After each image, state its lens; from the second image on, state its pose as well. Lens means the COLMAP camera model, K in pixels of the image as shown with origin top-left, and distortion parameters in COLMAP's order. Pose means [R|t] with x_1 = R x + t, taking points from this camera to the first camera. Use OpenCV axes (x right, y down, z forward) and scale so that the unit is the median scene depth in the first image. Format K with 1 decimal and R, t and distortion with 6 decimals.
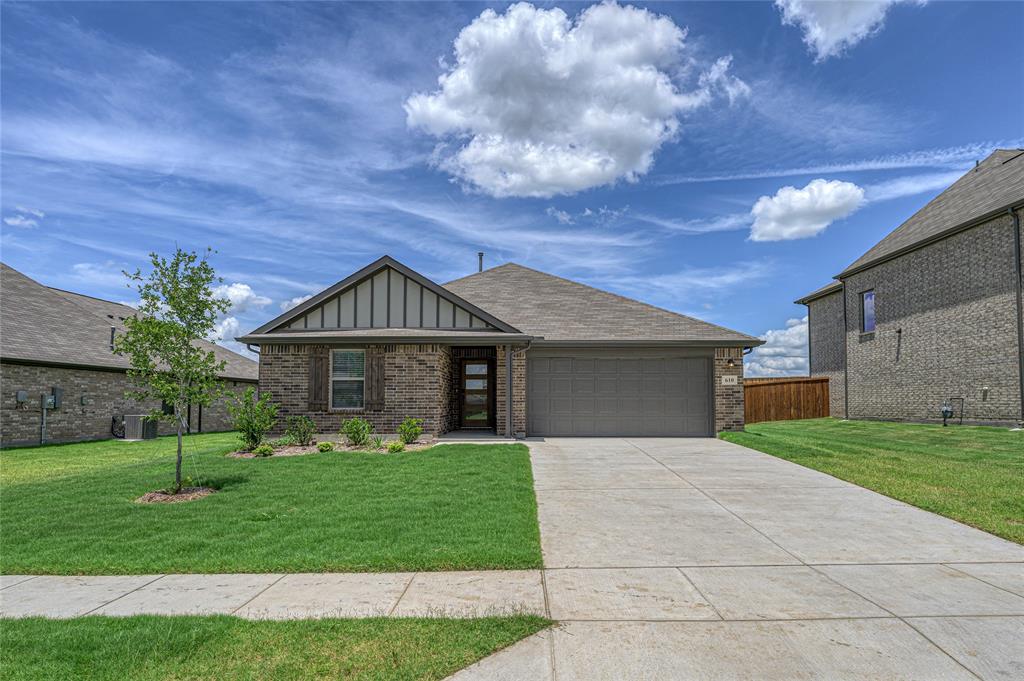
lens RADIAL K [[534.6, 0, 525.4], [0, 534.6, 382.4], [0, 0, 1]] dist [-0.003631, 0.001533]
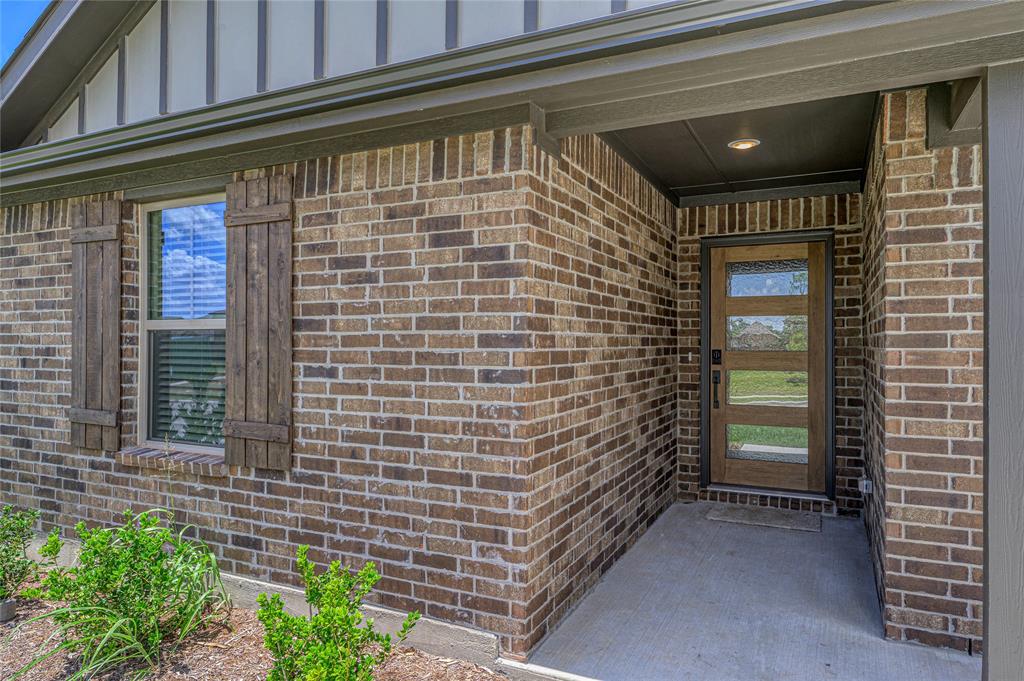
lens RADIAL K [[657.9, 0, 519.5], [0, 657.9, 339.2], [0, 0, 1]] dist [-0.004828, -0.001864]
pose [[0.896254, 0.002022, -0.443536, -0.065187], [0.013960, 0.999366, 0.032767, -0.006870], [0.443321, -0.035559, 0.895657, 0.752374]]
